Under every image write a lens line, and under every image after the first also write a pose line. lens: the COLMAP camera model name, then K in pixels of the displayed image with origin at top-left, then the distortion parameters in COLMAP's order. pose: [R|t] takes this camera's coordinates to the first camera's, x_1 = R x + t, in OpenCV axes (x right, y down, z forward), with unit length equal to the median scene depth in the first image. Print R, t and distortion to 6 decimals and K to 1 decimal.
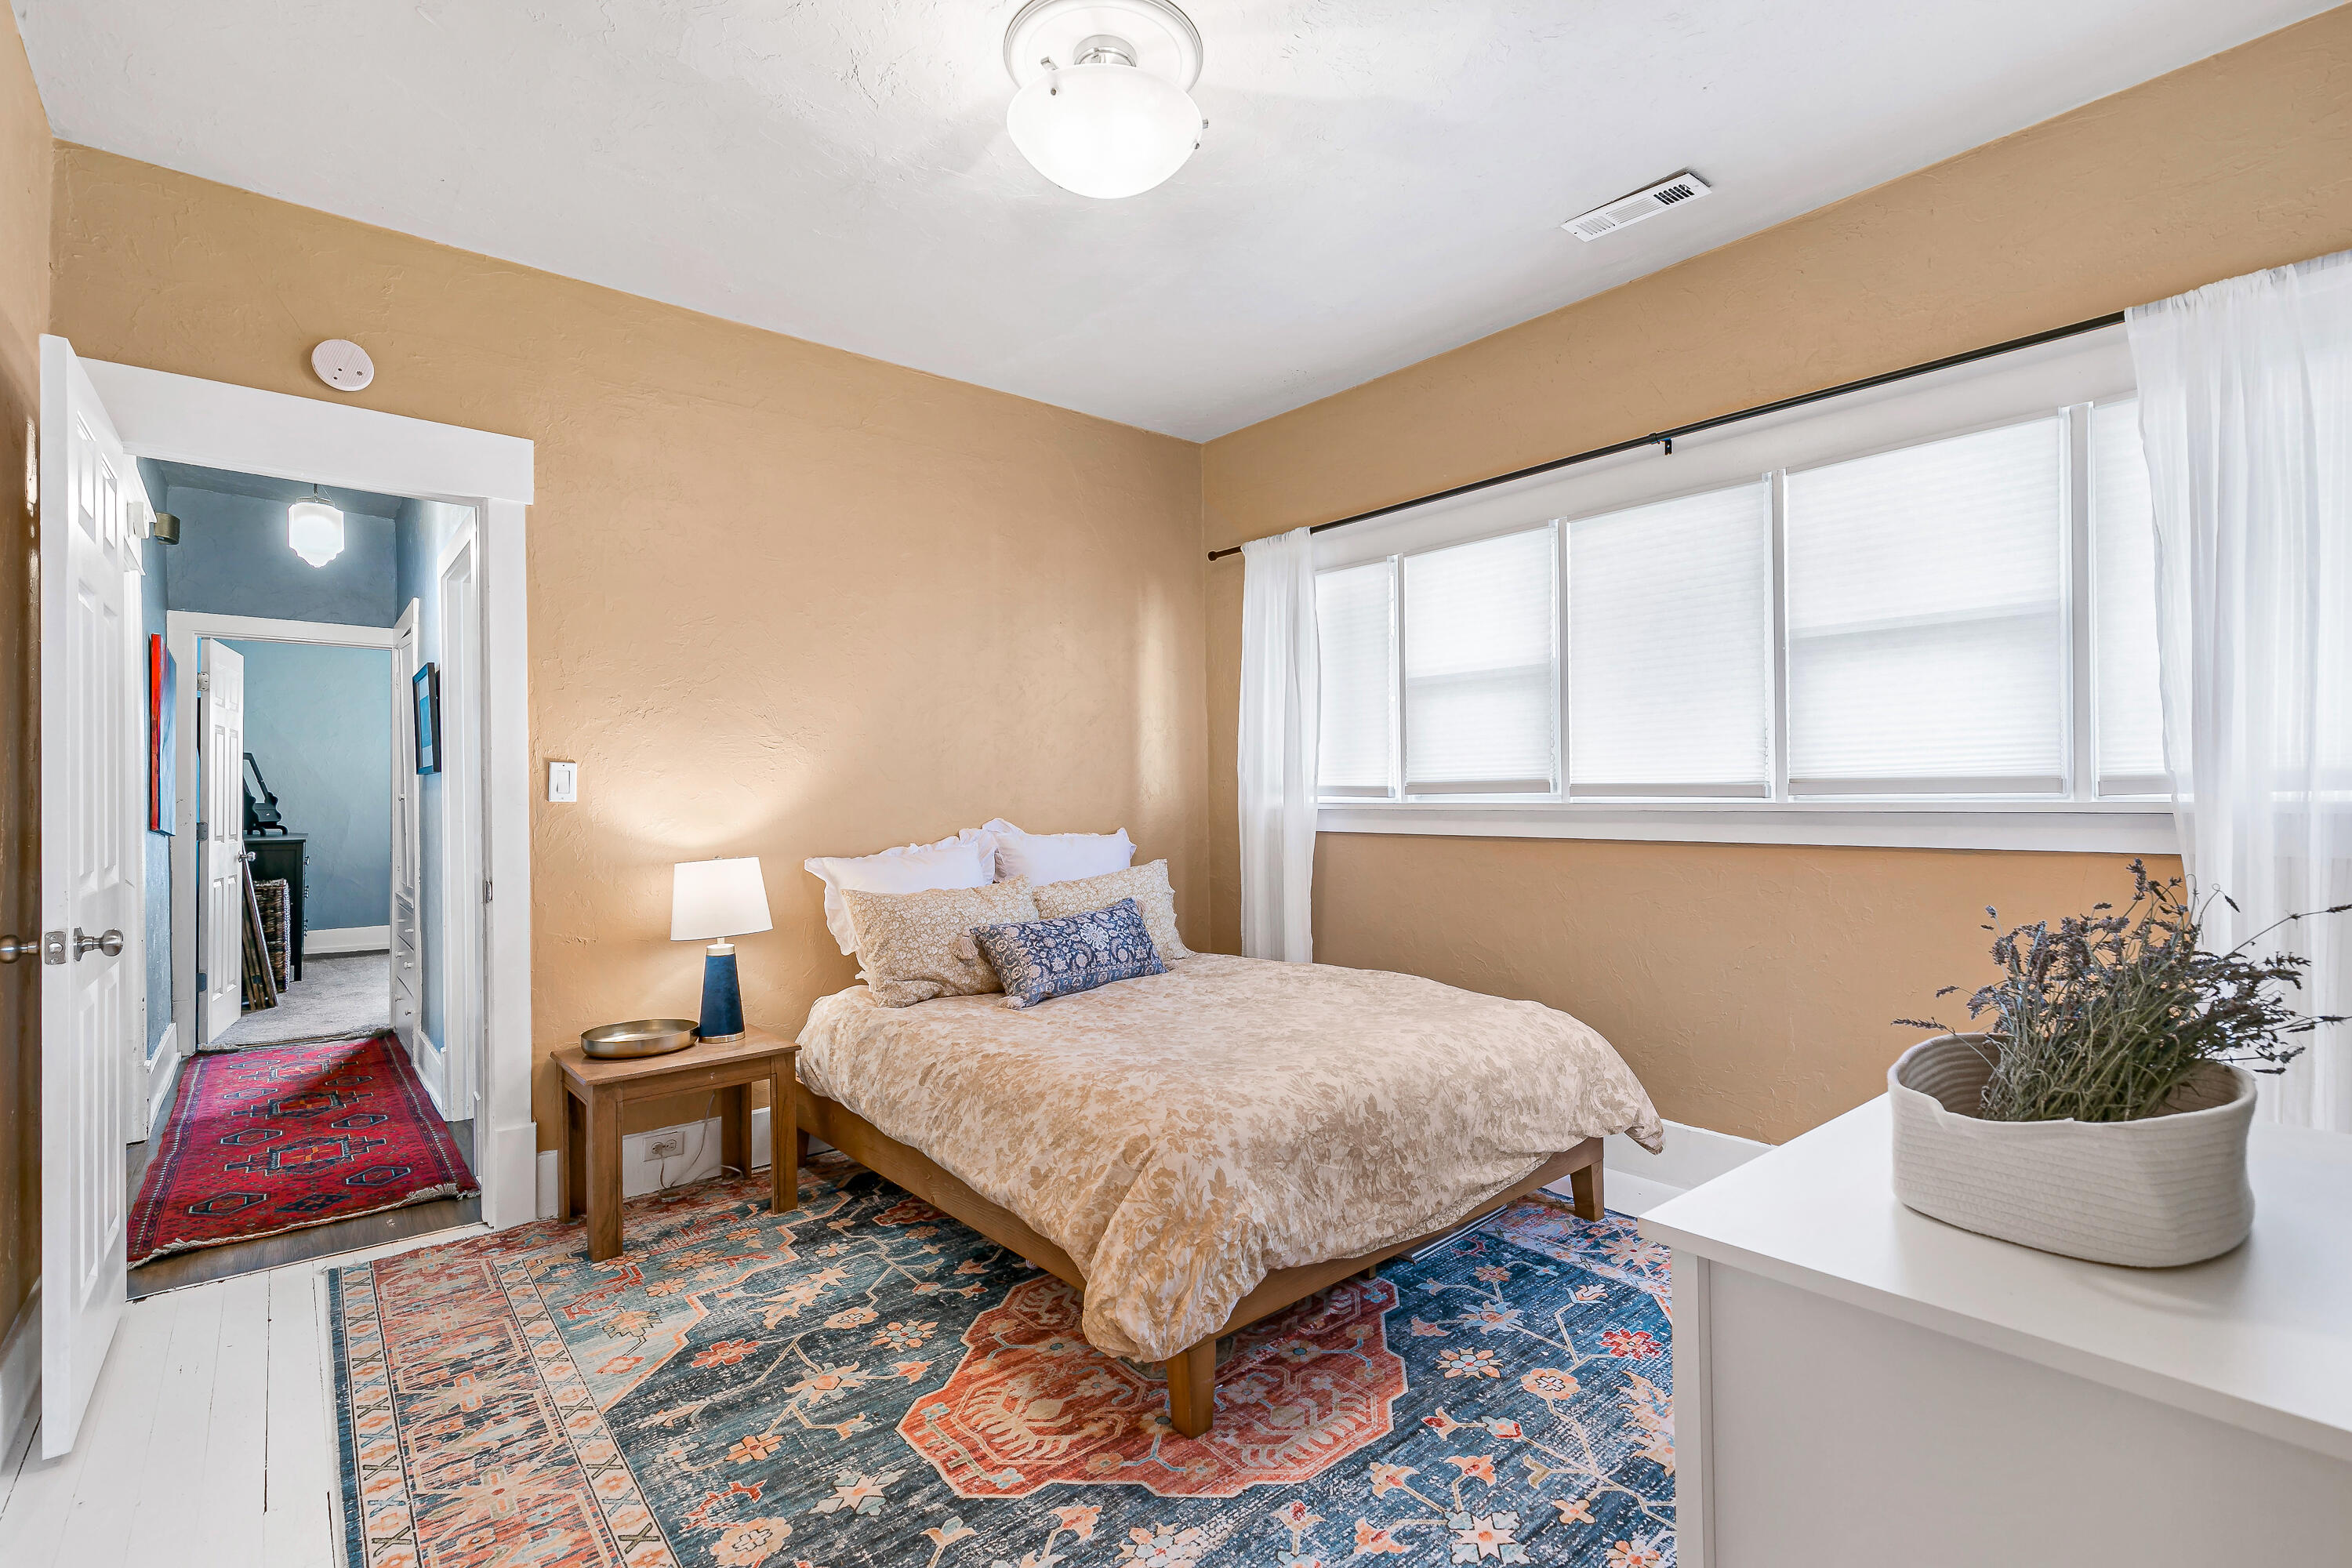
lens RADIAL K [[1083.9, 0, 1152.0], [0, 1083.9, 786.8], [0, 0, 1]] dist [0.010982, -0.000238]
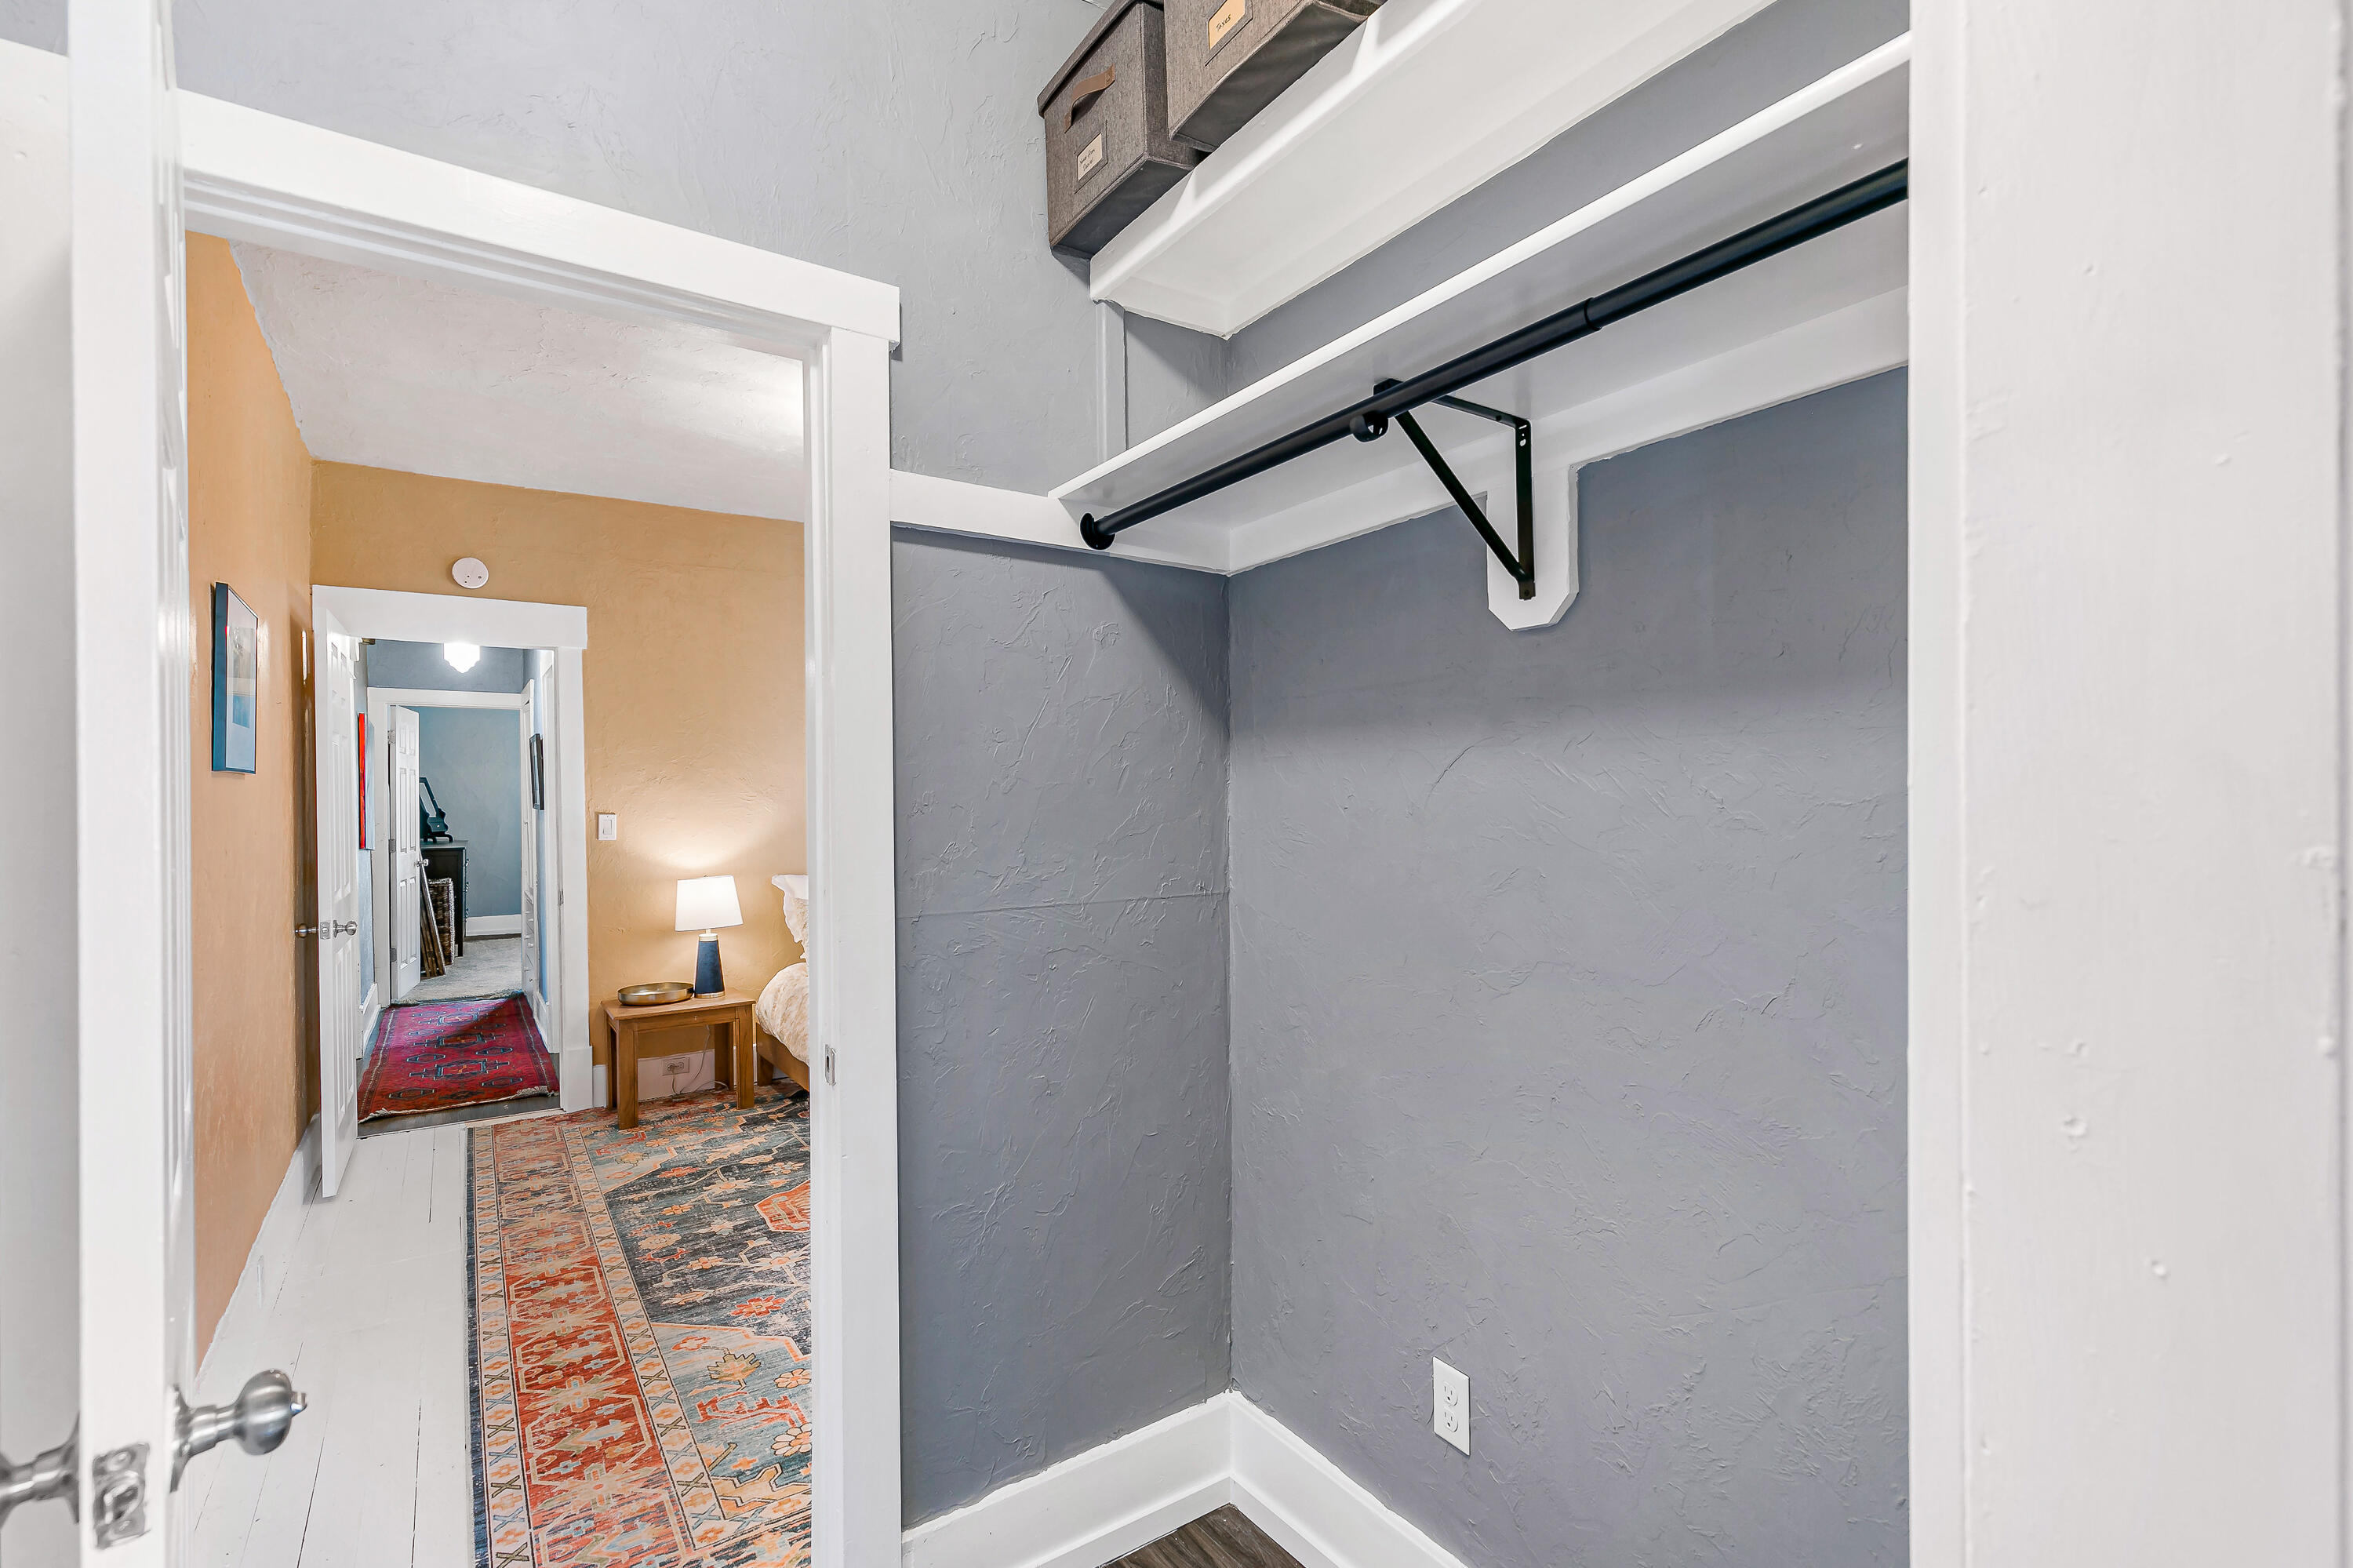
lens RADIAL K [[1045.5, 0, 1122.0], [0, 1045.5, 802.9], [0, 0, 1]] dist [0.009610, -0.000213]
pose [[0.994315, 0.001131, -0.106468, 0.345627], [0.000560, 0.999874, 0.015853, -0.062338], [0.106473, -0.015822, 0.994190, -0.403034]]
